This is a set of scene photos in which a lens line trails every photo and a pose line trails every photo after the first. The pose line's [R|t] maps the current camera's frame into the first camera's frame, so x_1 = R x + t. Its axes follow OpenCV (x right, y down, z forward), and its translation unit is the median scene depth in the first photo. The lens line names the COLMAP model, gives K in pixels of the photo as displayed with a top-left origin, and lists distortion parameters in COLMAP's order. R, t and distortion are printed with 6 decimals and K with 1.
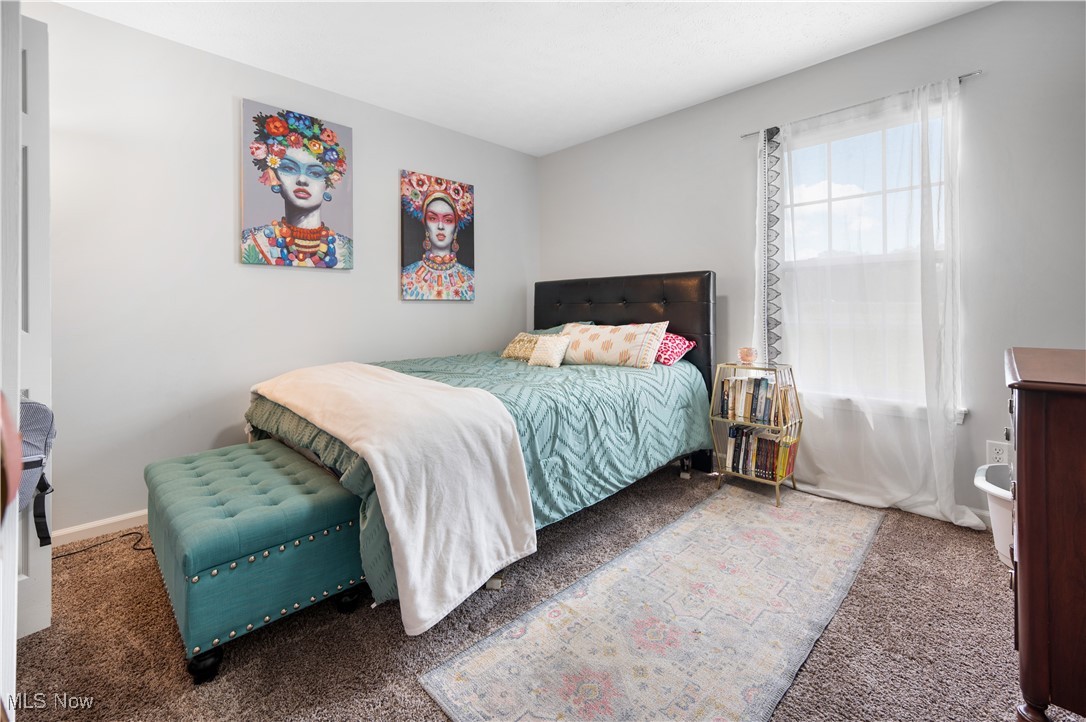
lens RADIAL K [[456.0, 0, 544.5], [0, 456.0, 305.9], [0, 0, 1]] dist [0.008586, -0.000042]
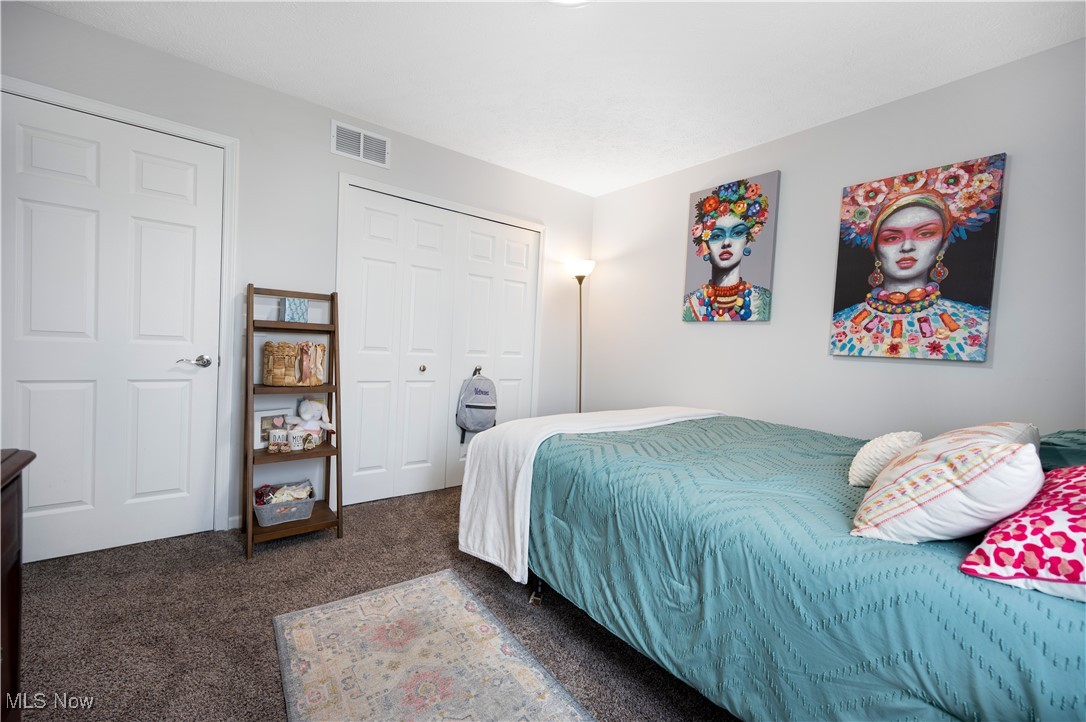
lens RADIAL K [[440.6, 0, 544.4], [0, 440.6, 357.5], [0, 0, 1]] dist [0.003650, 0.000289]
pose [[-0.118726, 0.033110, -0.992375, 0.560661], [-0.044388, 0.998268, 0.038617, -0.018478], [0.991934, 0.048634, -0.117051, 0.661764]]
